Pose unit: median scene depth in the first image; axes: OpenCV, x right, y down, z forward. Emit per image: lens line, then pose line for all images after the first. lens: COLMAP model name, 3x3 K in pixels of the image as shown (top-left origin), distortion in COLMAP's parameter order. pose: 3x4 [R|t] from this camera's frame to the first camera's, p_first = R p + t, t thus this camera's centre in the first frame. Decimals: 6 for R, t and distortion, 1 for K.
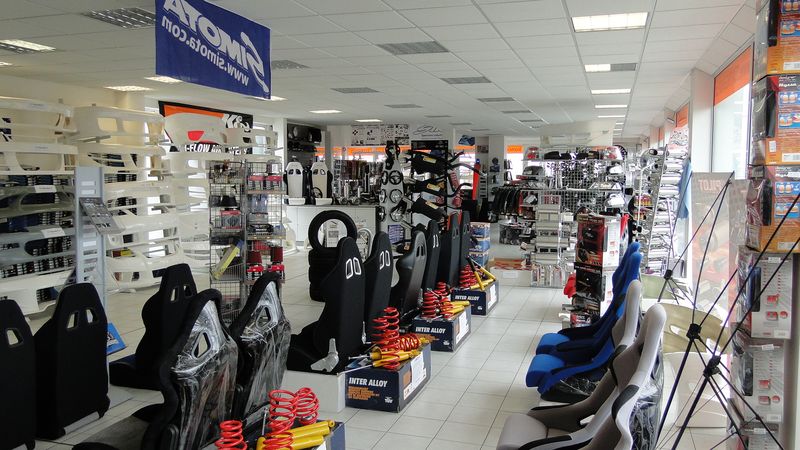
lens RADIAL K [[661.8, 0, 400.6], [0, 661.8, 224.2], [0, 0, 1]] dist [0.006929, -0.004472]
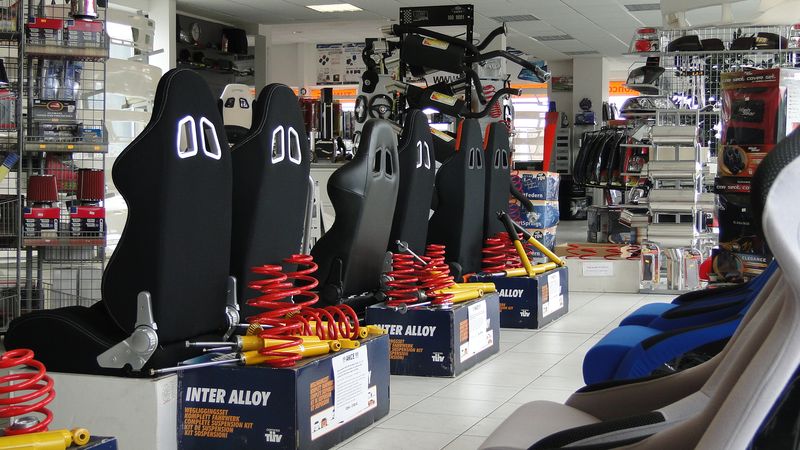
lens RADIAL K [[1200.2, 0, 400.1], [0, 1200.2, 224.3], [0, 0, 1]] dist [-0.010111, 0.000000]
pose [[0.999702, 0.001322, -0.024365, 0.050715], [-0.002267, 0.999246, -0.038764, 0.095971], [0.024295, 0.038808, 0.998951, 0.131655]]
